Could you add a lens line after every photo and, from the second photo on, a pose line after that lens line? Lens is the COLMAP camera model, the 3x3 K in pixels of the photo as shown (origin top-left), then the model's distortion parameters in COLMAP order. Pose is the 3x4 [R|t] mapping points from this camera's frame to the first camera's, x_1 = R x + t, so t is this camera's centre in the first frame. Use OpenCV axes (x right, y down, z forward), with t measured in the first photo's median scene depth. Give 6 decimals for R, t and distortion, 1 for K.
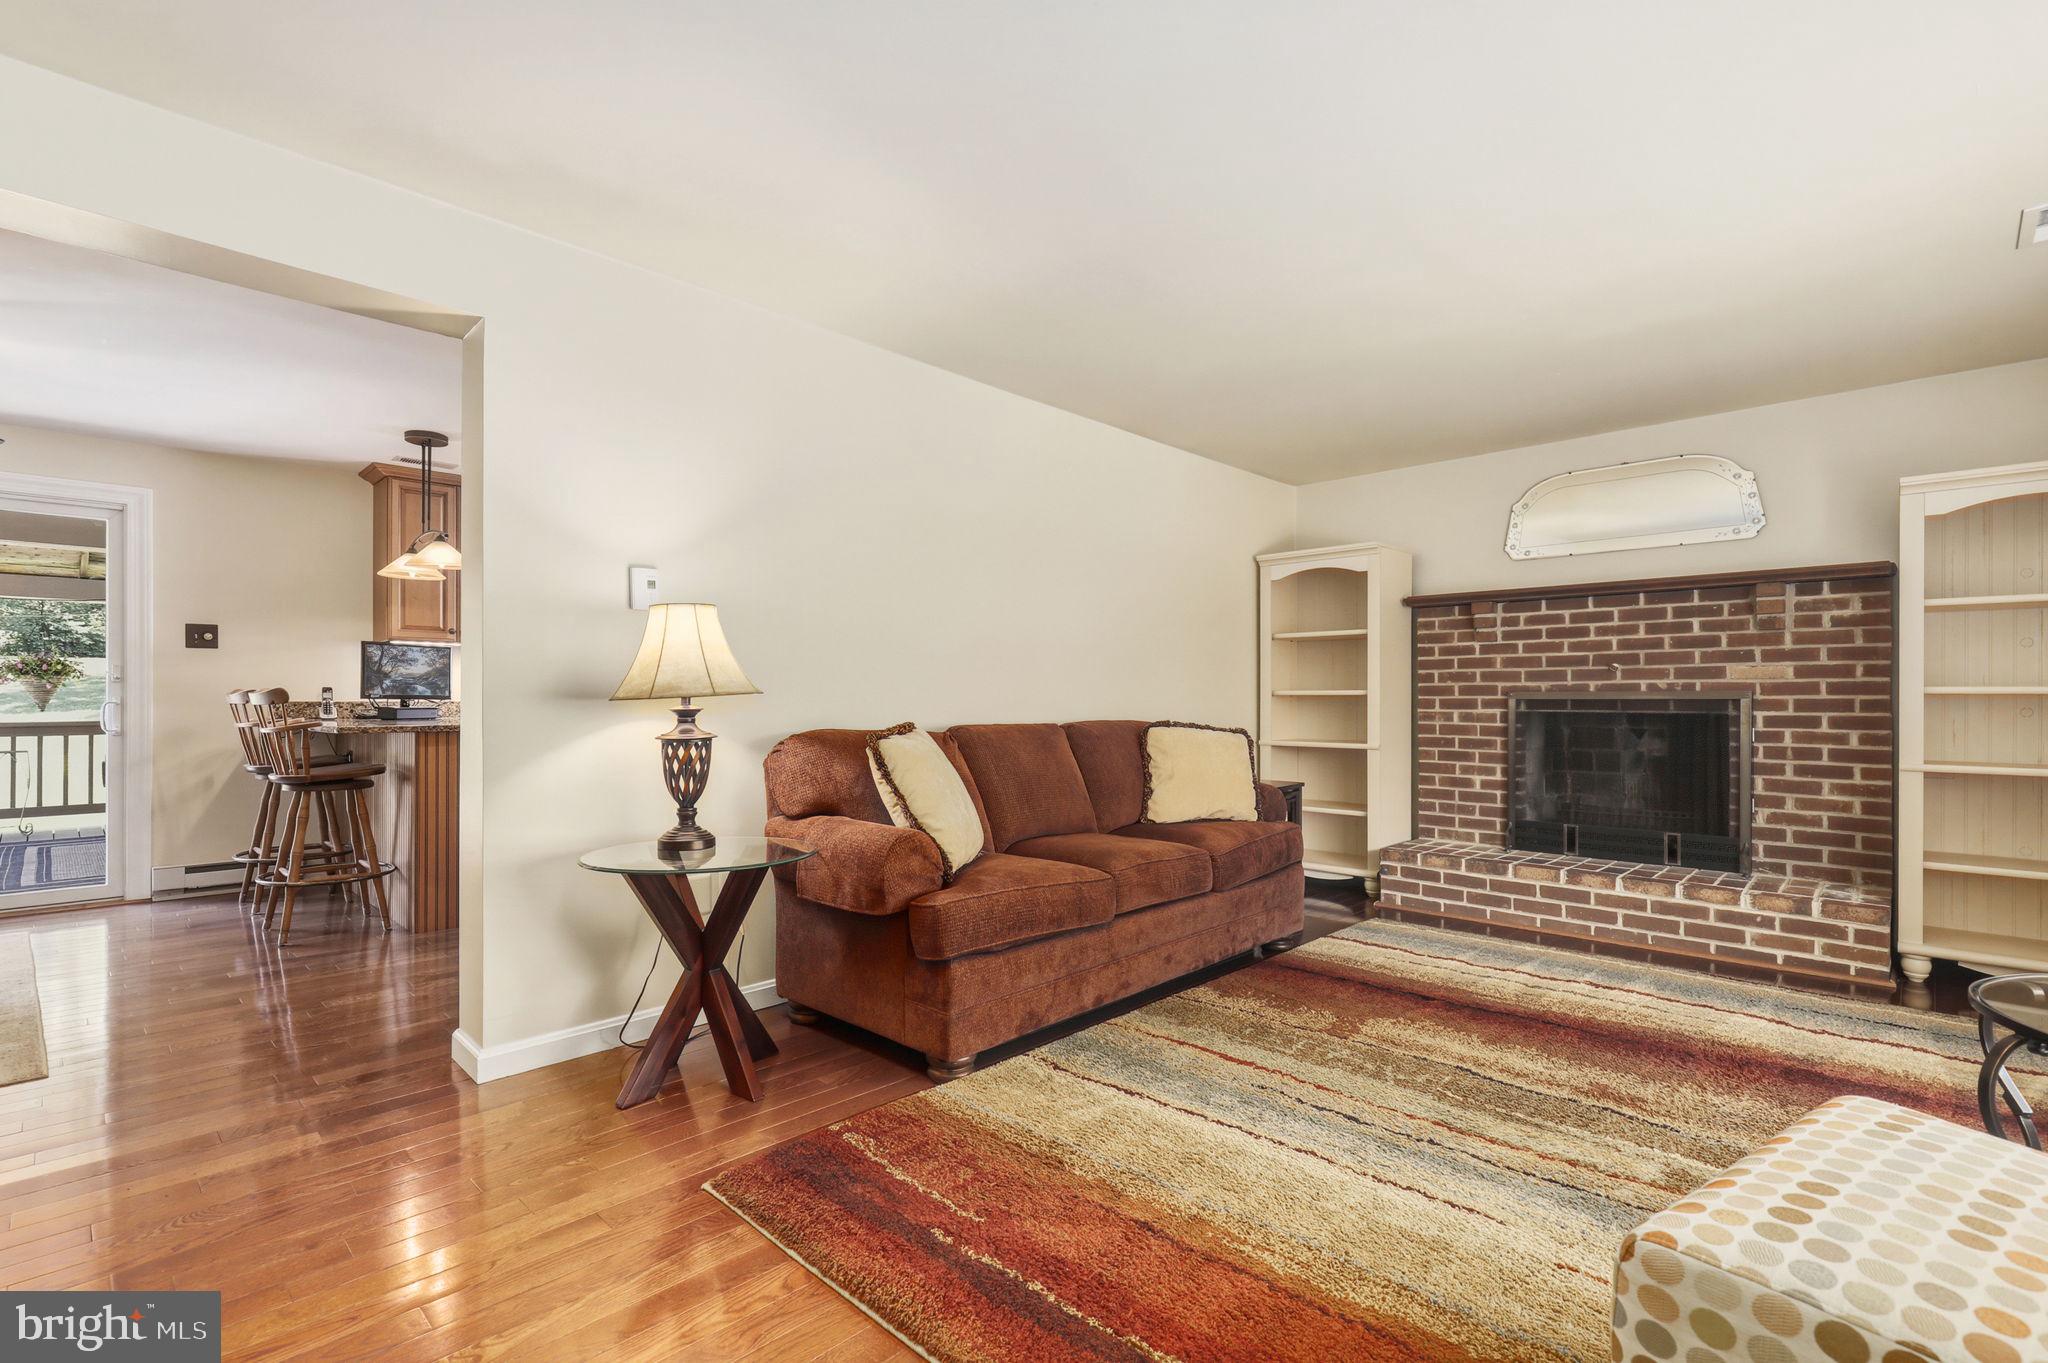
lens RADIAL K [[934.7, 0, 1034.6], [0, 934.7, 702.7], [0, 0, 1]] dist [0.000914, 0.000305]
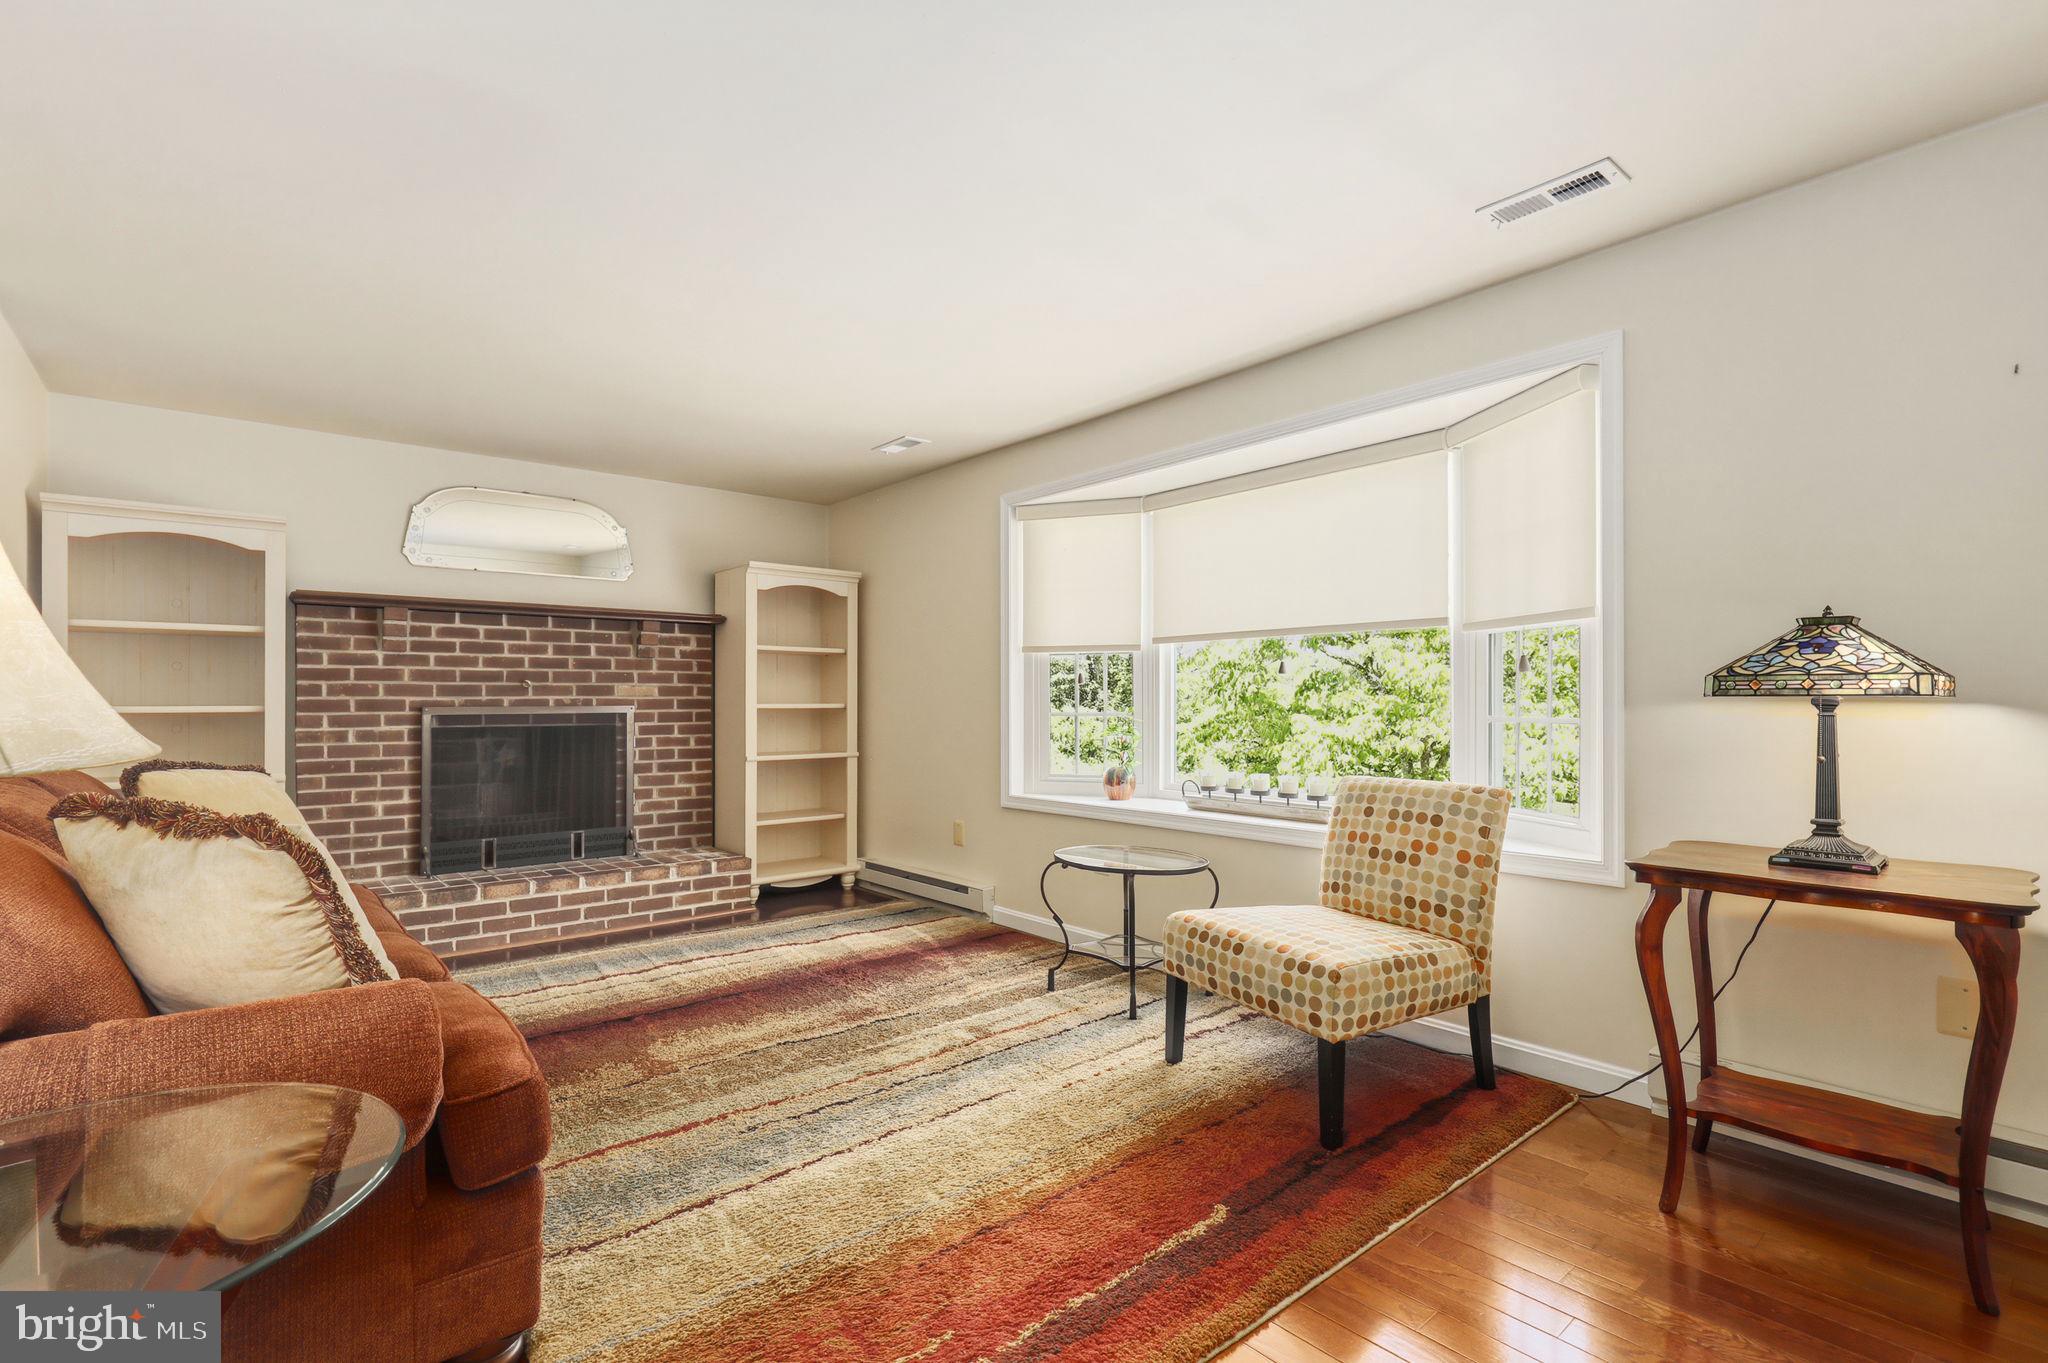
lens RADIAL K [[934.7, 0, 997.1], [0, 934.7, 704.4], [0, 0, 1]] dist [0.000914, 0.000305]
pose [[0.124379, -0.005341, 0.992220, -0.414227], [0.006363, 0.999969, 0.004585, -0.017926], [-0.992214, 0.005743, 0.124409, 0.381152]]
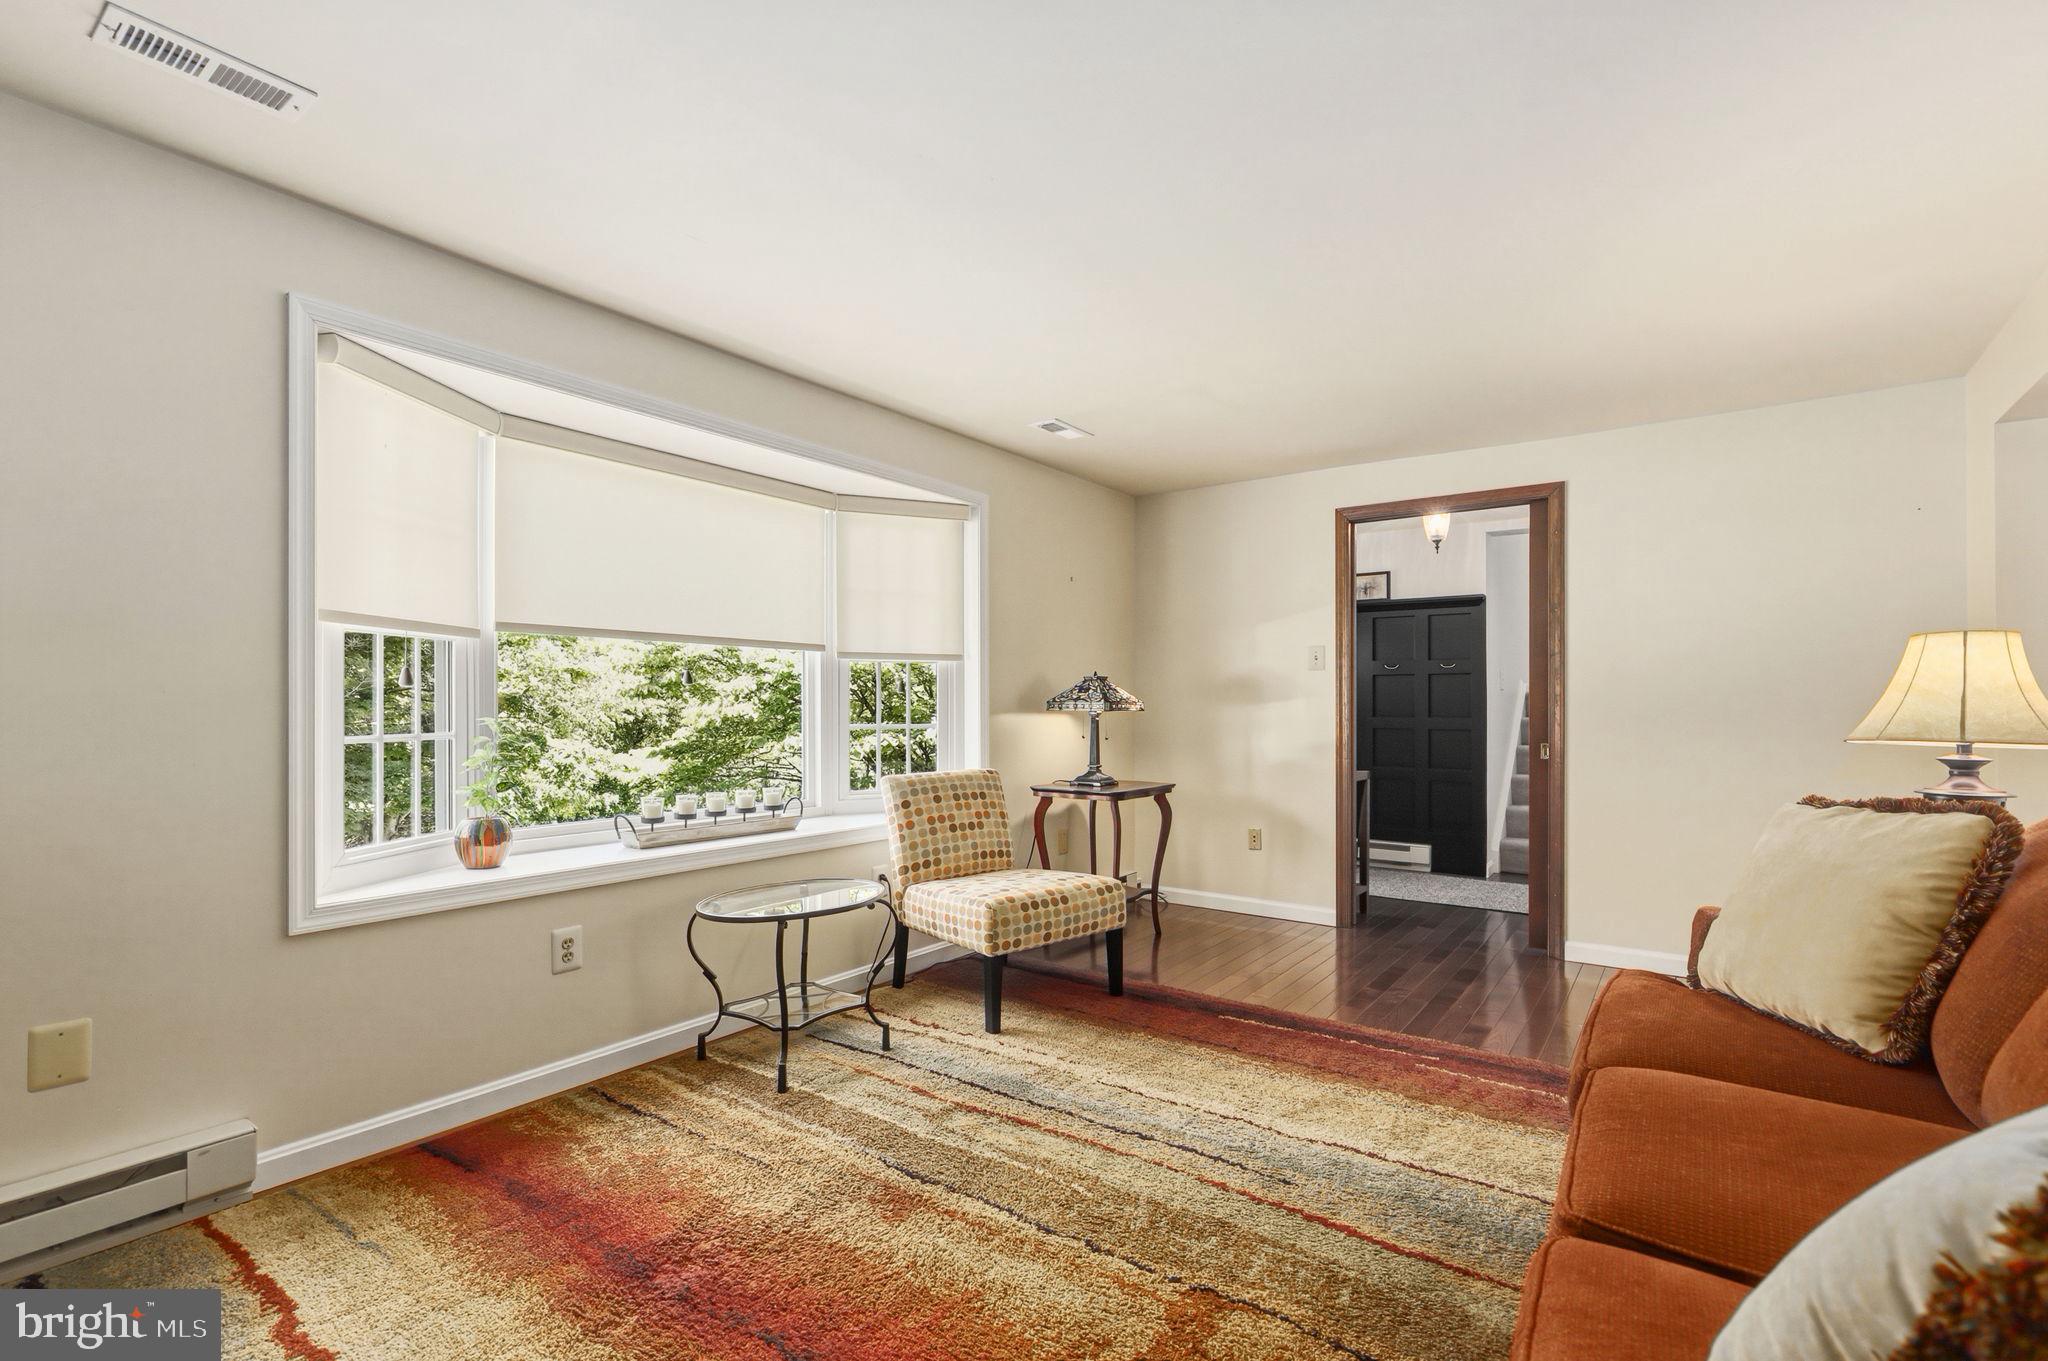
lens RADIAL K [[934.7, 0, 1036.6], [0, 934.7, 694.3], [0, 0, 1]] dist [0.000914, 0.000305]
pose [[-0.991138, -0.005067, -0.132742, 0.364751], [-0.003876, 0.999950, -0.009230, -0.026625], [0.132782, -0.008634, -0.991108, 1.129751]]
